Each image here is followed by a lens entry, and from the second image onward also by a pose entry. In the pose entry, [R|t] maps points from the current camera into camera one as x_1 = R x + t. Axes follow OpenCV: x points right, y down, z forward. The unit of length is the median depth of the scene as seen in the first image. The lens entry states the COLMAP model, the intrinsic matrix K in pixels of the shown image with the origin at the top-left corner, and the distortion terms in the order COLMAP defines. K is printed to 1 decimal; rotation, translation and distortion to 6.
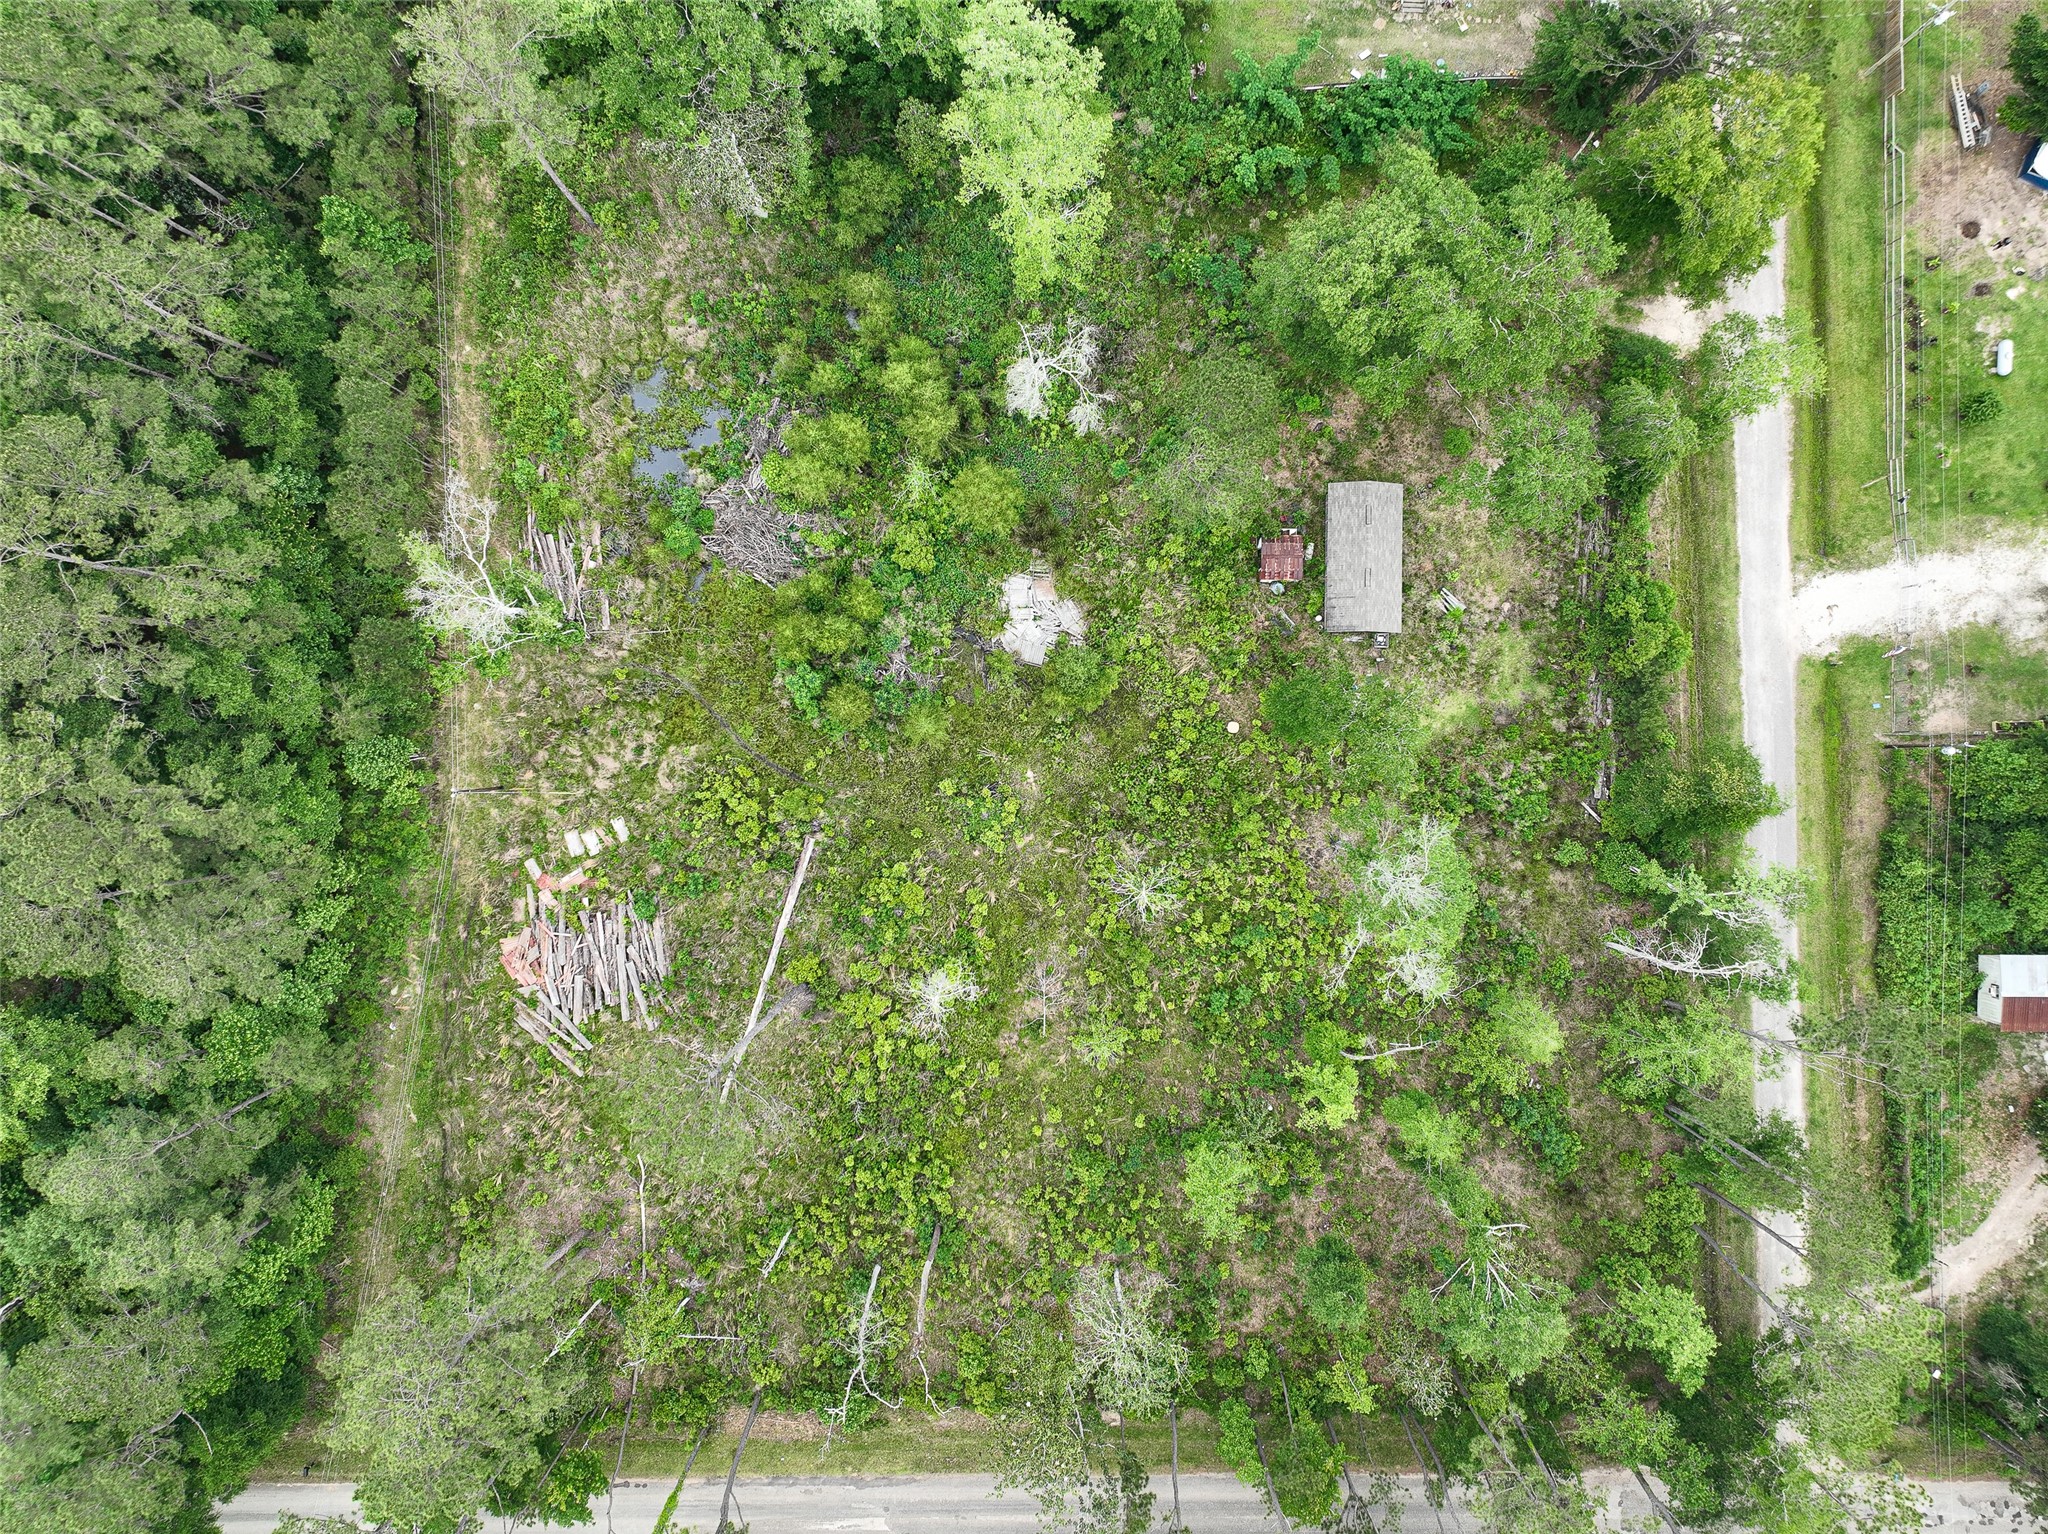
lens RADIAL K [[1432.5, 0, 1023.8], [0, 1432.5, 767.7], [0, 0, 1]] dist [-0.004829, 0.021270]
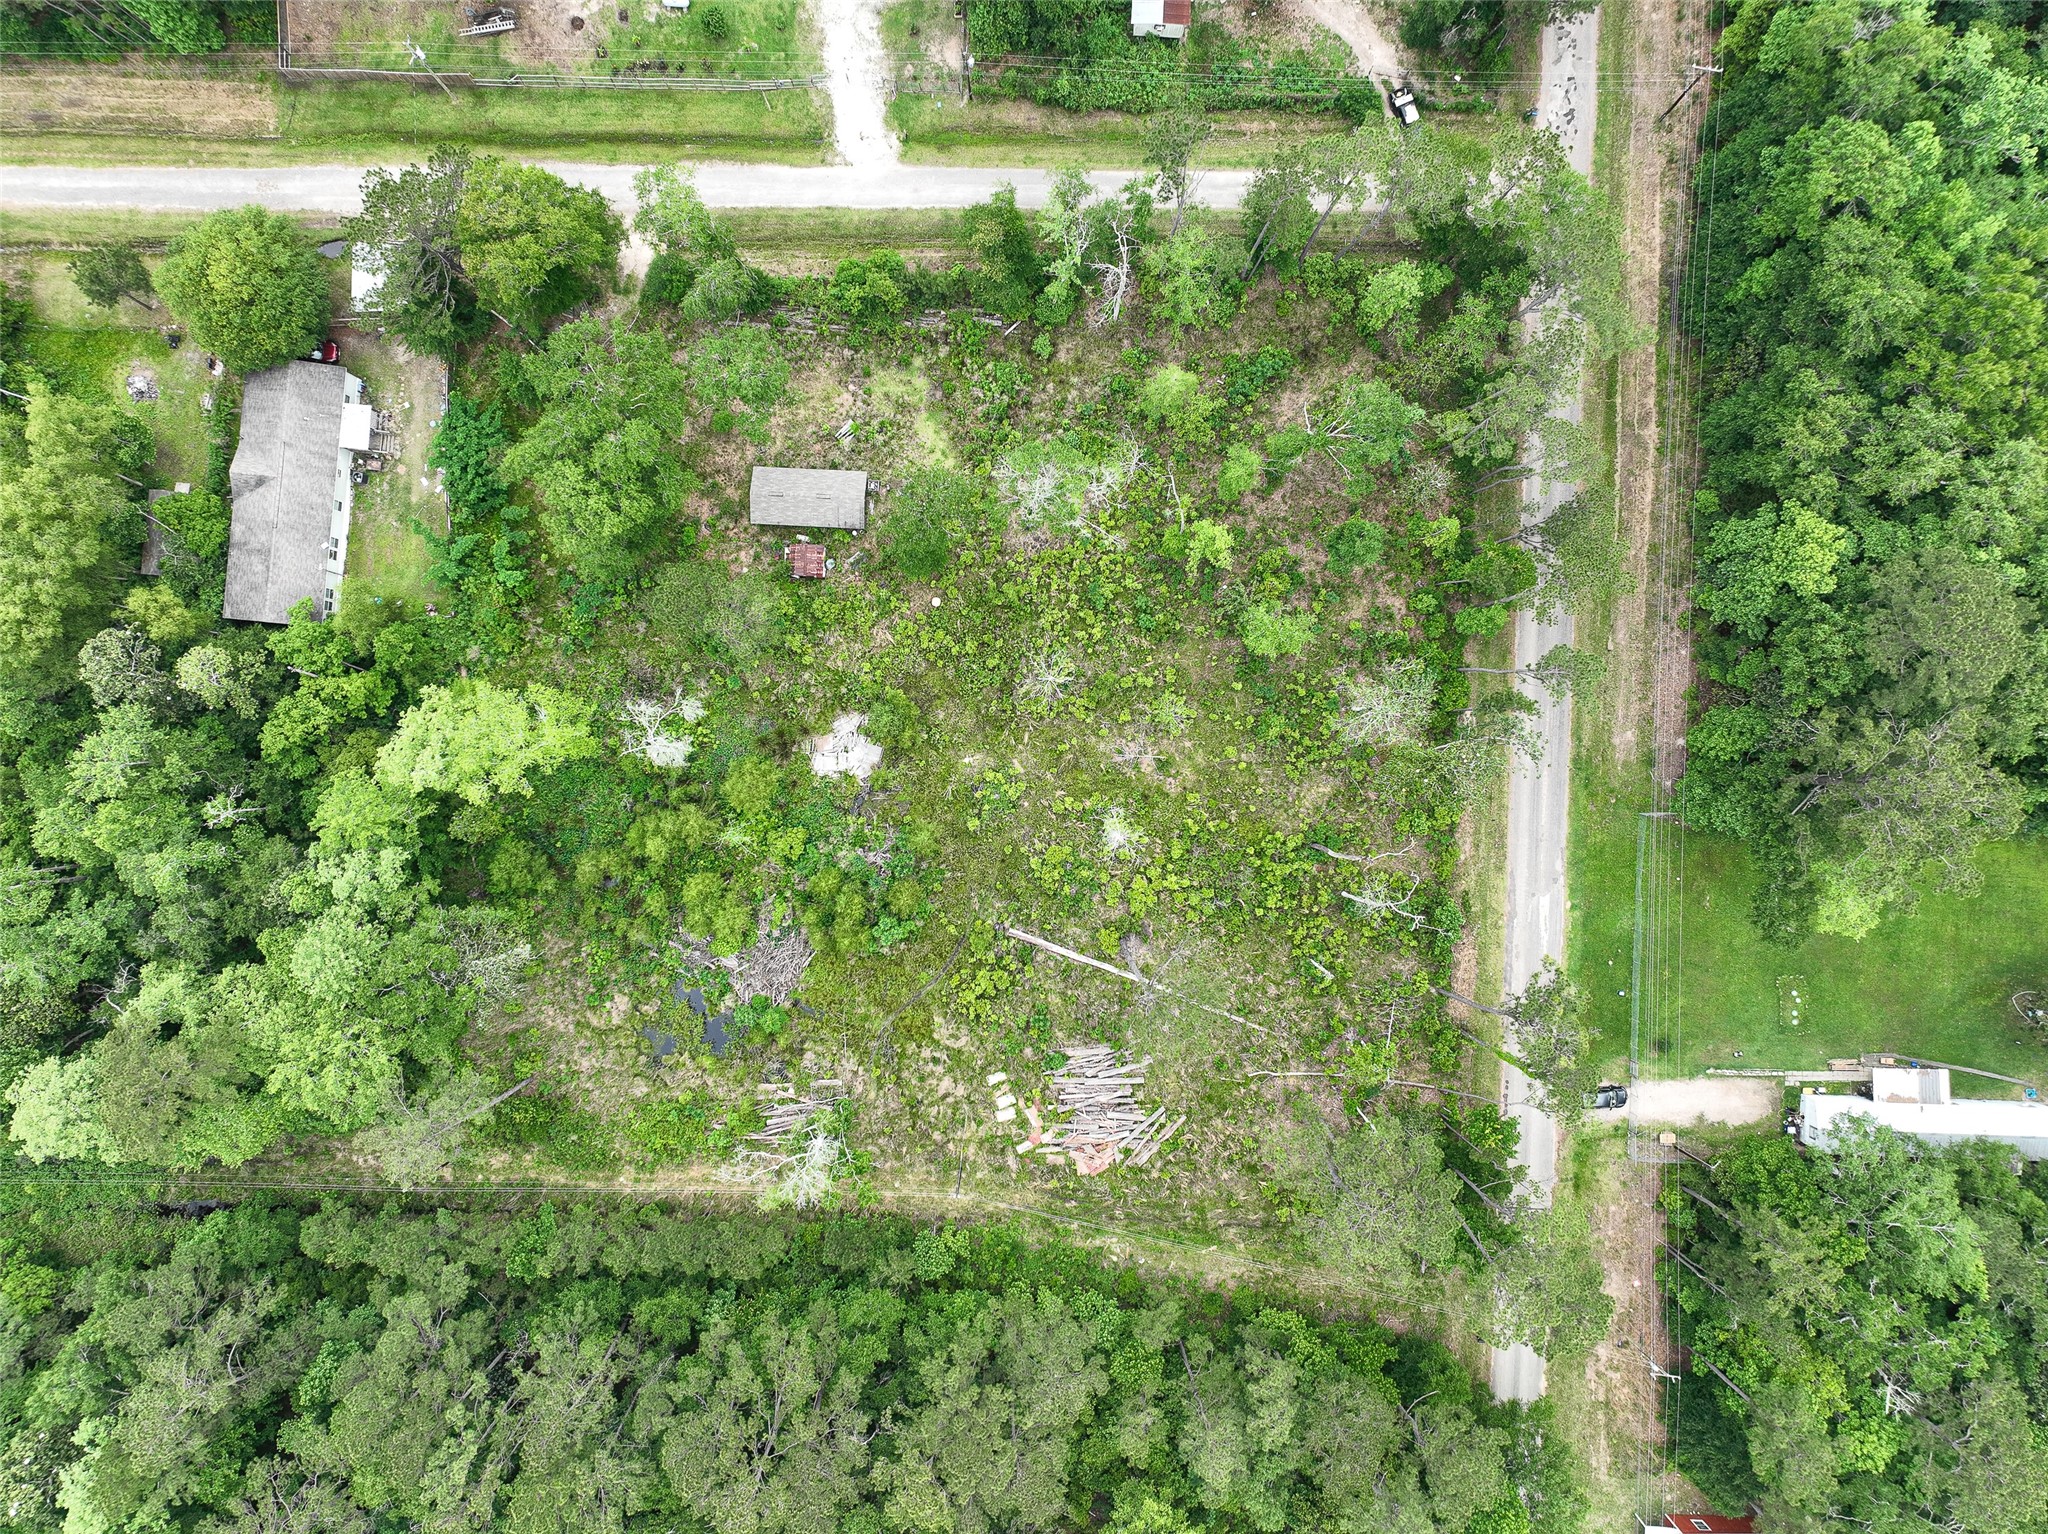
lens RADIAL K [[1432.5, 0, 1026.4], [0, 1432.5, 769.2], [0, 0, 1]] dist [-0.004829, 0.021270]
pose [[0.040236, -0.999180, -0.004495, 0.004285], [0.999101, 0.040292, -0.013180, 0.077543], [0.013351, -0.003961, 0.999903, -0.298098]]
